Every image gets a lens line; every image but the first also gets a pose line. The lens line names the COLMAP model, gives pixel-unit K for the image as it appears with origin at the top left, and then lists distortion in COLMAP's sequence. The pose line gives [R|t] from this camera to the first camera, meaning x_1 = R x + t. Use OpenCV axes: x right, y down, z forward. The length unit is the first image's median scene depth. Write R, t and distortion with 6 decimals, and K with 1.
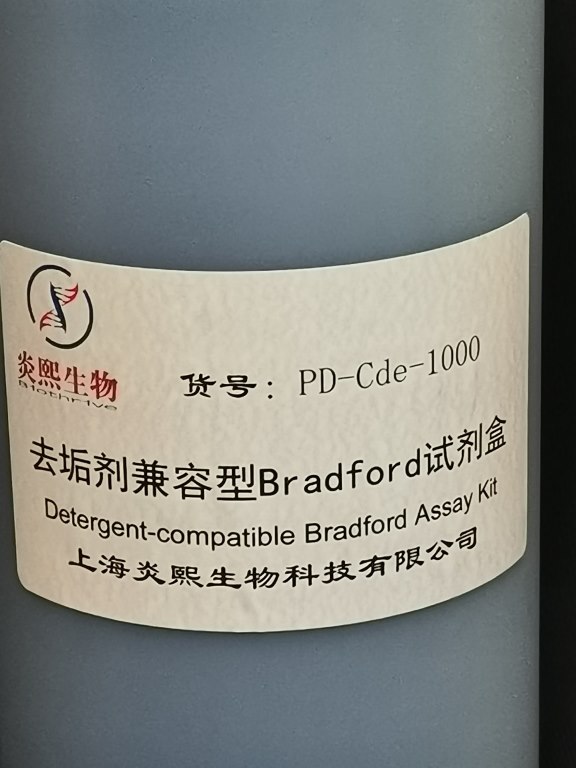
lens RADIAL K [[2770.9, 0, 288.0], [0, 2770.9, 384.0], [0, 0, 1]] dist [0.567002, 0.082912]
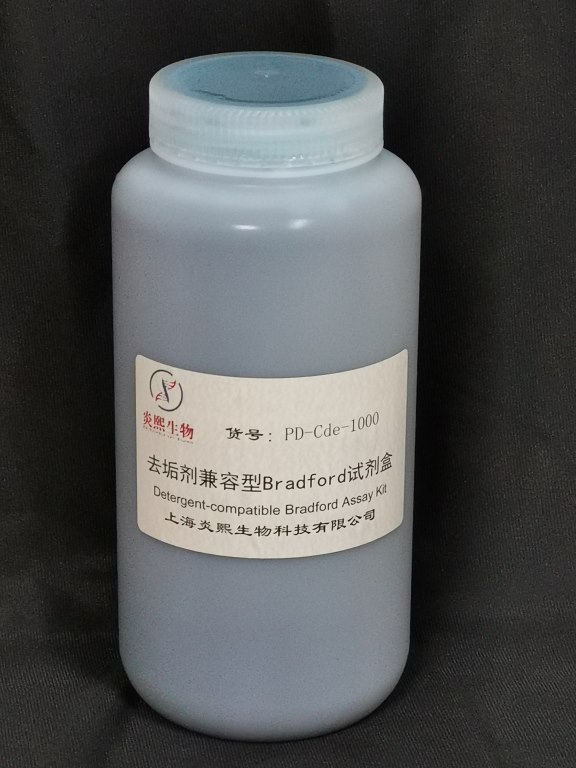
lens RADIAL K [[2652.7, 0, 288.0], [0, 2652.7, 384.0], [0, 0, 1]] dist [0.798313, -0.047620]
pose [[0.999085, 0.039665, -0.015985, 0.034517], [-0.039322, 0.999000, 0.021261, -0.075351], [0.016812, -0.020613, 0.999646, -0.884194]]
